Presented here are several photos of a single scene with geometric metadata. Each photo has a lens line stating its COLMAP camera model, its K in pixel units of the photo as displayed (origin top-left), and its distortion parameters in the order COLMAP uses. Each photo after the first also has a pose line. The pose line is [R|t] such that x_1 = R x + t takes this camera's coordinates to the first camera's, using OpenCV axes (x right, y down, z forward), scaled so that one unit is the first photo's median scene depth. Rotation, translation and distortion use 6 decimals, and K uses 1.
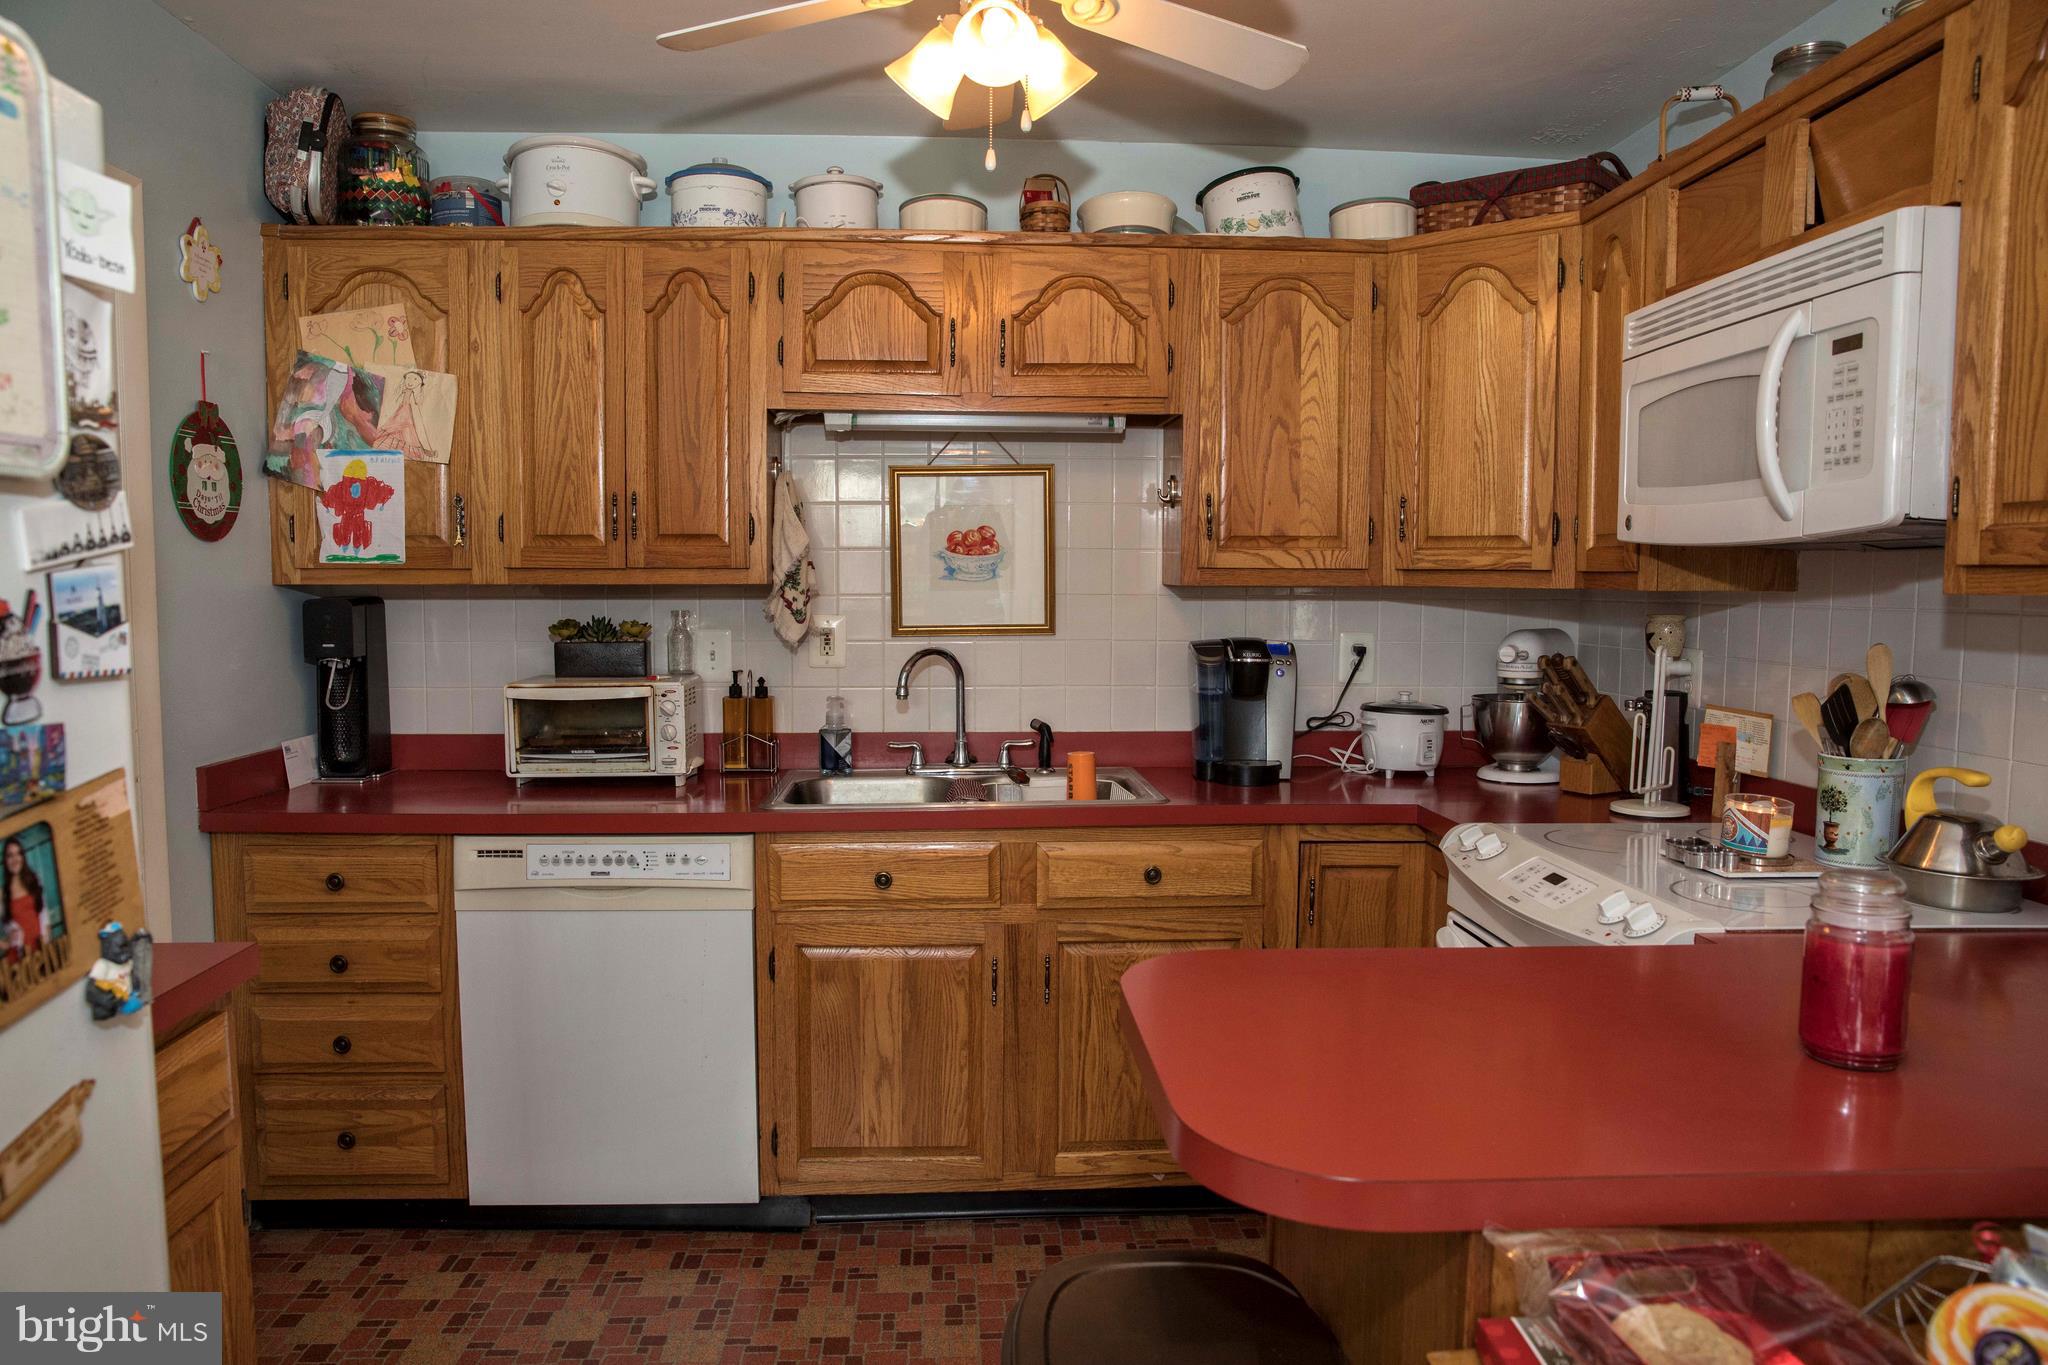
lens RADIAL K [[1388.8, 0, 1036.5], [0, 1388.8, 690.4], [0, 0, 1]] dist [-0.110595, 0.083036]
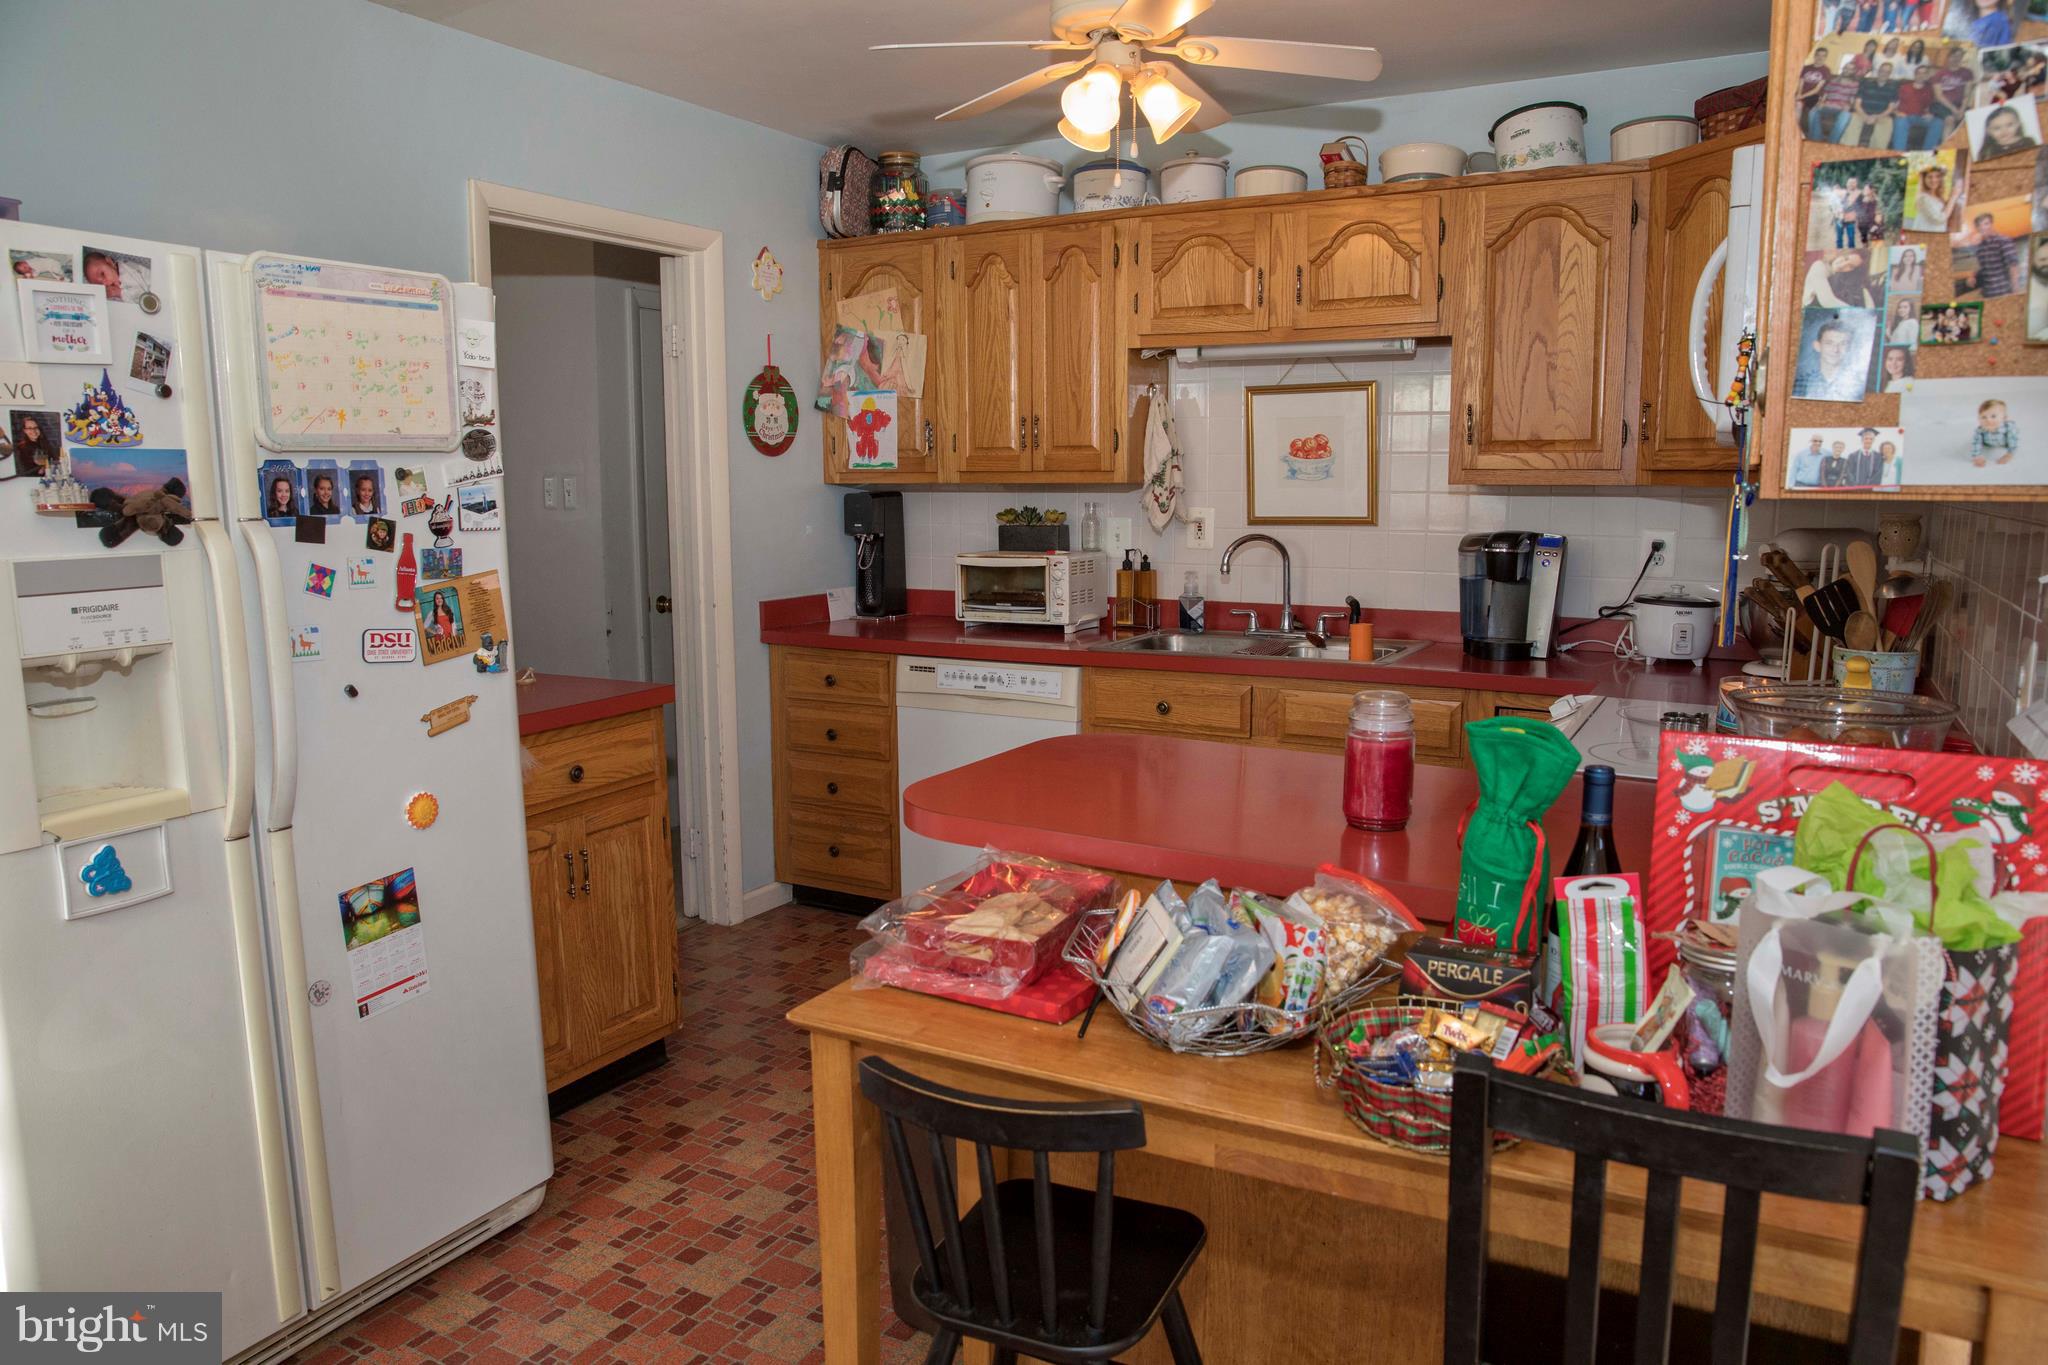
lens RADIAL K [[1388.8, 0, 1036.5], [0, 1388.8, 690.4], [0, 0, 1]] dist [-0.110595, 0.083036]
pose [[0.843864, 0.074911, -0.531302, 0.453852], [-0.034337, 0.995716, 0.085854, 0.009692], [0.535457, -0.054206, 0.842821, -0.169599]]
